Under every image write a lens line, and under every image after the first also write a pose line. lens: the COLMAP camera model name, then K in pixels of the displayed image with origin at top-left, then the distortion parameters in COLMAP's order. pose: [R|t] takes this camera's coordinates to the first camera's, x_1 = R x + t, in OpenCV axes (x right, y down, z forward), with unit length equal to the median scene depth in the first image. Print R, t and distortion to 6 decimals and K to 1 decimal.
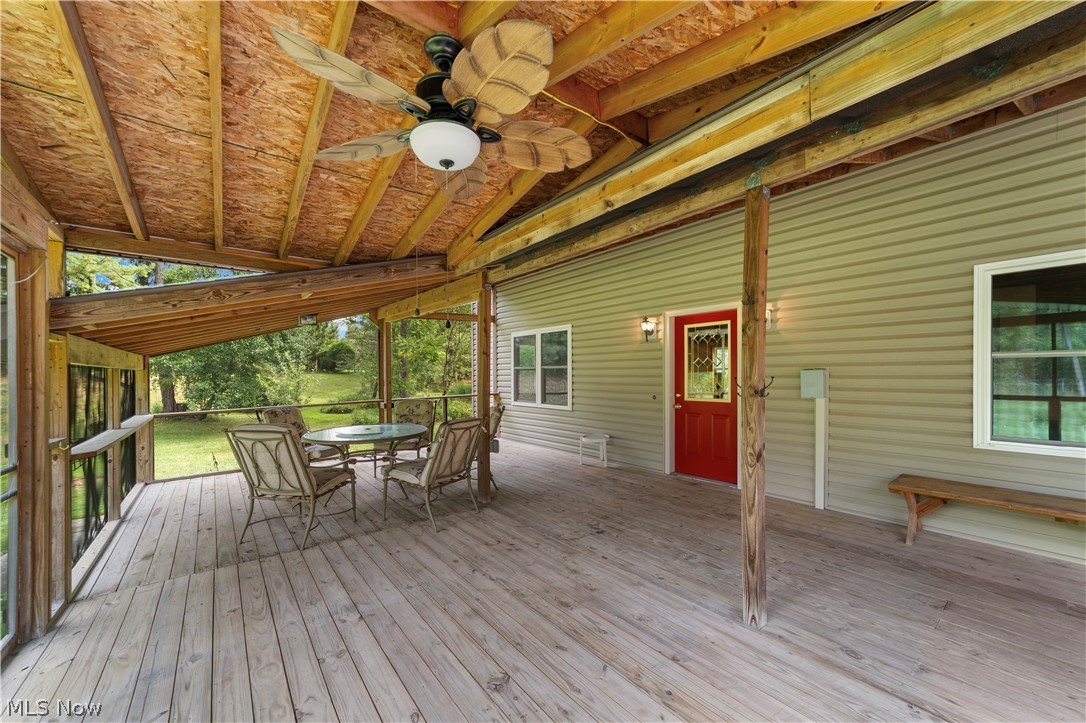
lens RADIAL K [[413.8, 0, 544.3], [0, 413.8, 370.9], [0, 0, 1]] dist [-0.007789, 0.002801]
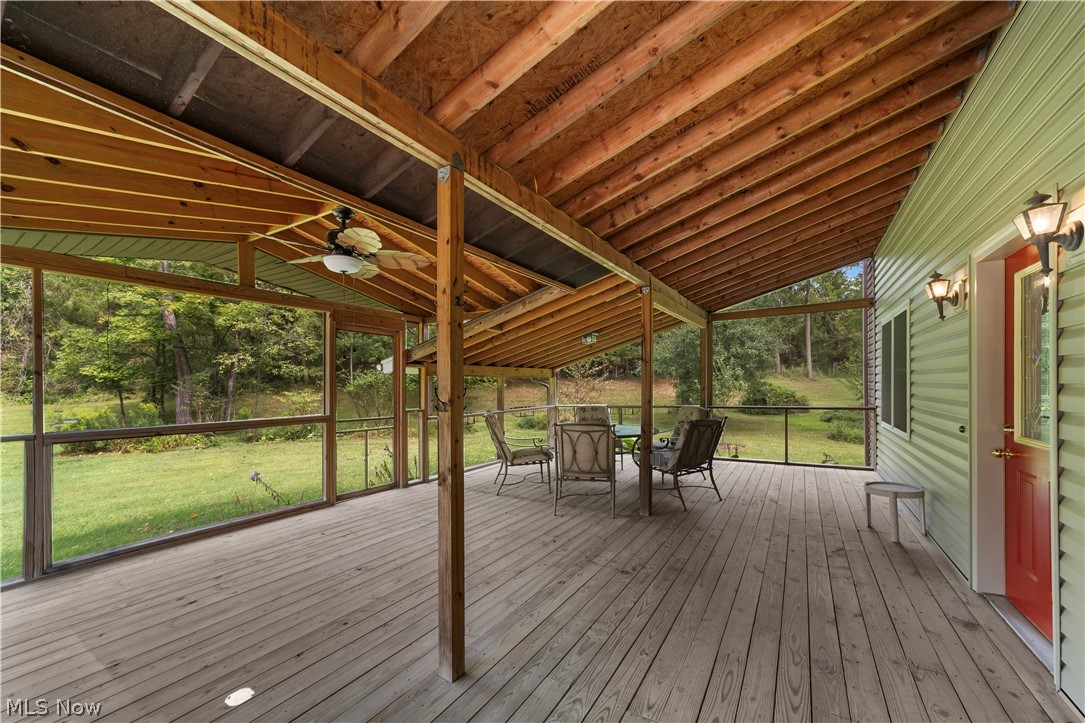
lens RADIAL K [[413.5, 0, 557.2], [0, 413.5, 384.9], [0, 0, 1]] dist [-0.007789, 0.002801]
pose [[0.356418, -0.004169, -0.934317, 0.848685], [0.011297, 0.999936, -0.000152, 0.008816], [0.934258, -0.010500, 0.356443, 0.563615]]
